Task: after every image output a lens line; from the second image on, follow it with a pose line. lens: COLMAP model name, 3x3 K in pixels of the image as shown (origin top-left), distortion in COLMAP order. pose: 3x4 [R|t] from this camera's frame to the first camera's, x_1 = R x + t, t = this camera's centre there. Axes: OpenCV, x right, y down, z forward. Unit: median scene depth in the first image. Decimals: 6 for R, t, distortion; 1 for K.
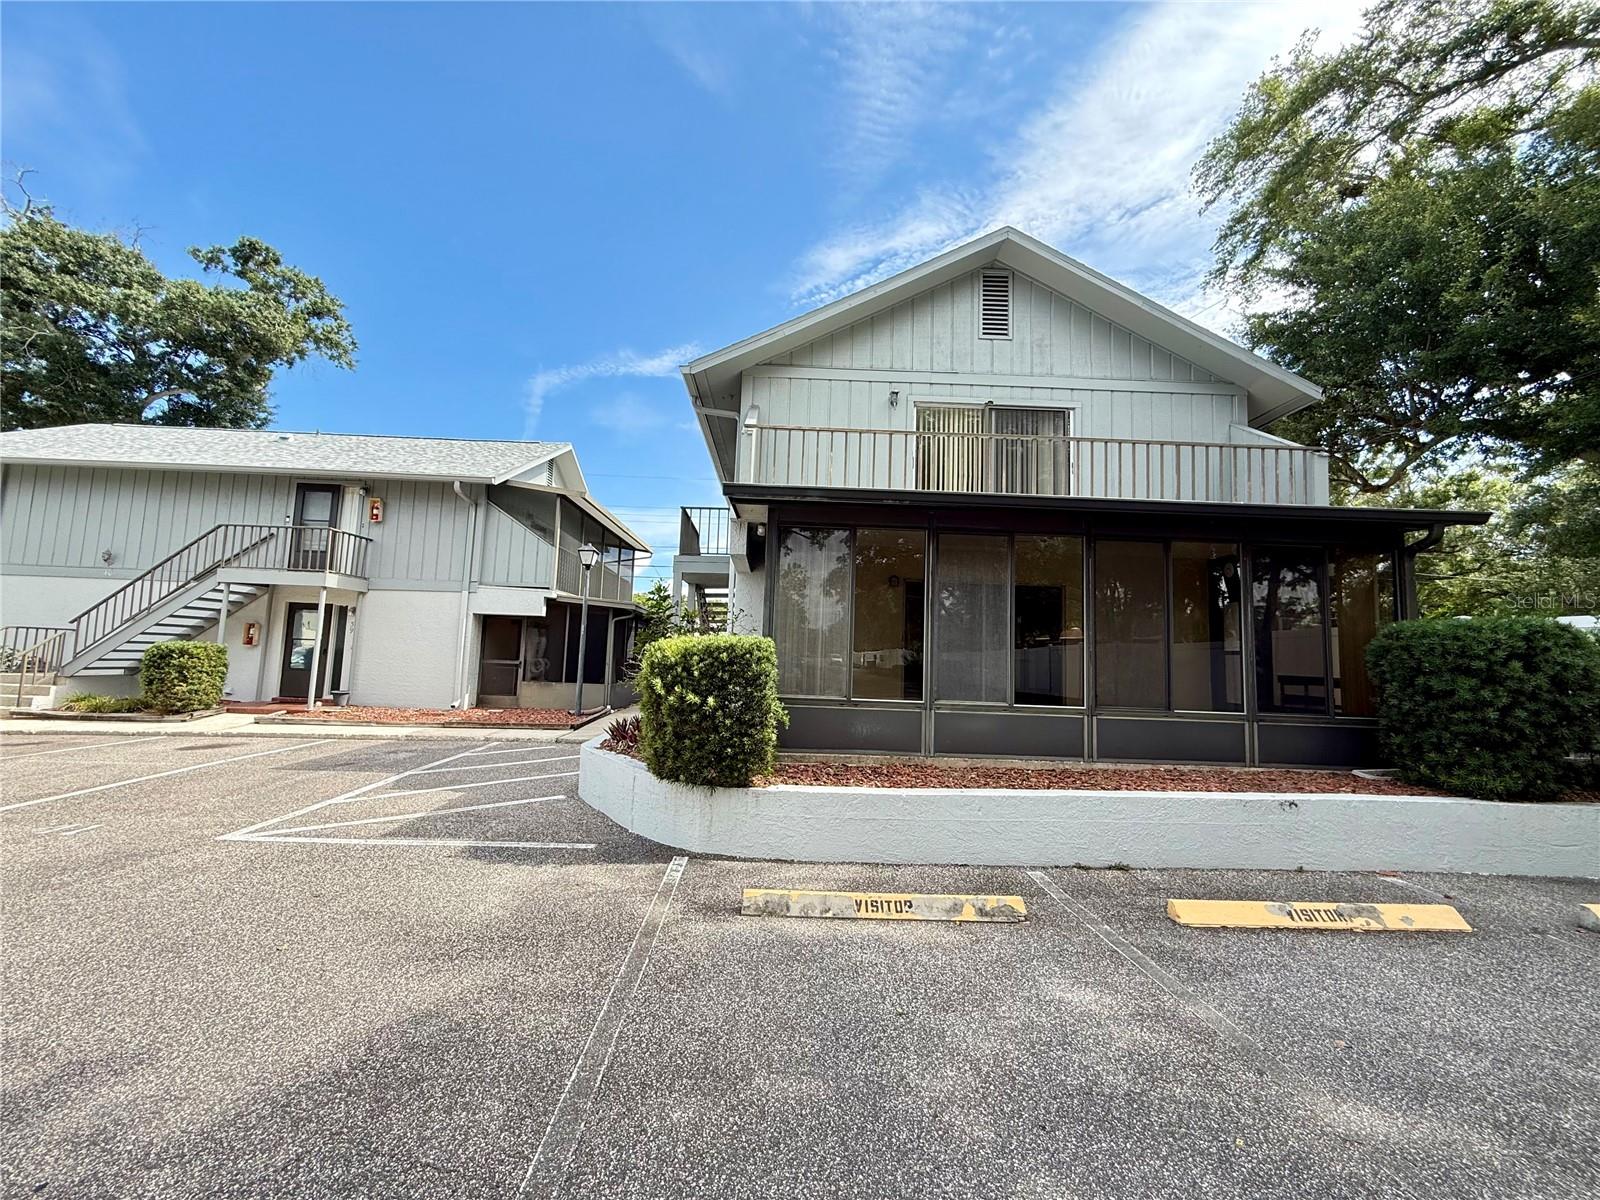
lens RADIAL K [[638.5, 0, 789.3], [0, 638.5, 596.9], [0, 0, 1]] dist [0.000599, -0.000012]
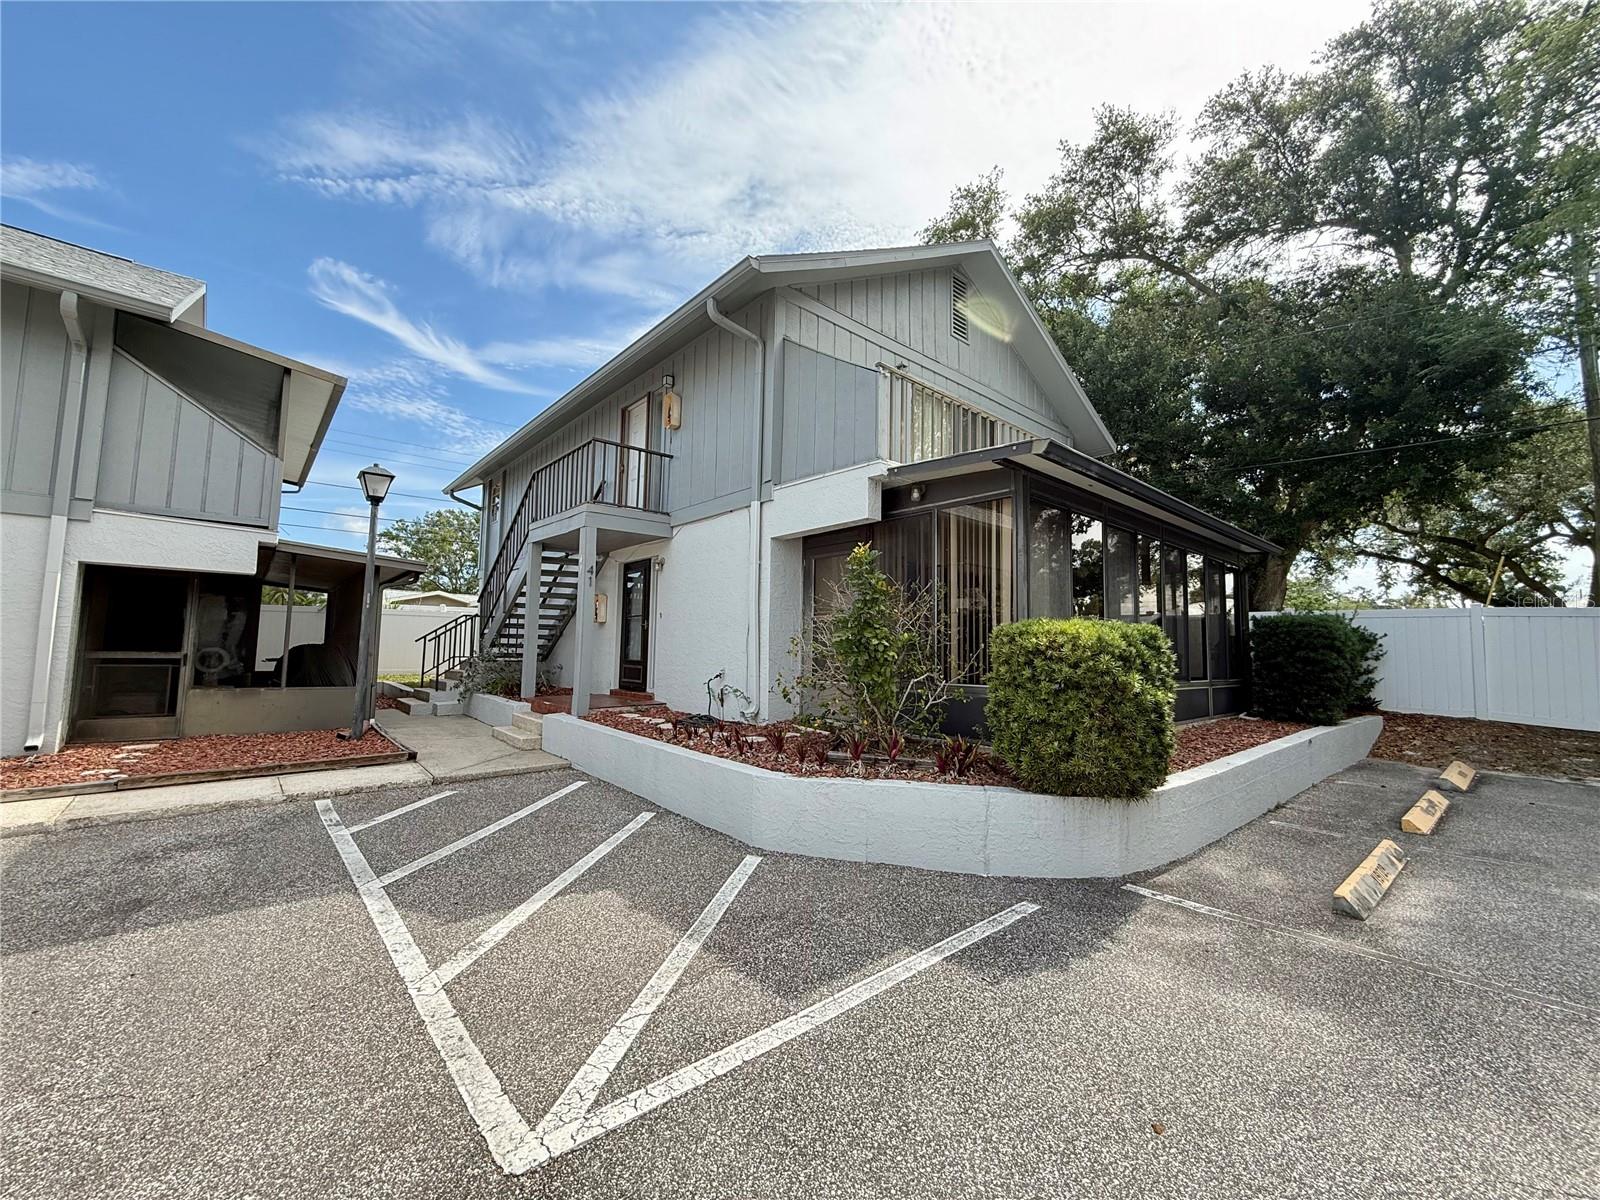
lens RADIAL K [[638.5, 0, 794.1], [0, 638.5, 598.9], [0, 0, 1]] dist [0.000599, -0.000012]
pose [[0.764469, 0.031948, 0.643868, -1.031765], [-0.054732, 0.998382, 0.015445, 0.043150], [-0.642333, -0.047048, 0.764980, 0.647421]]
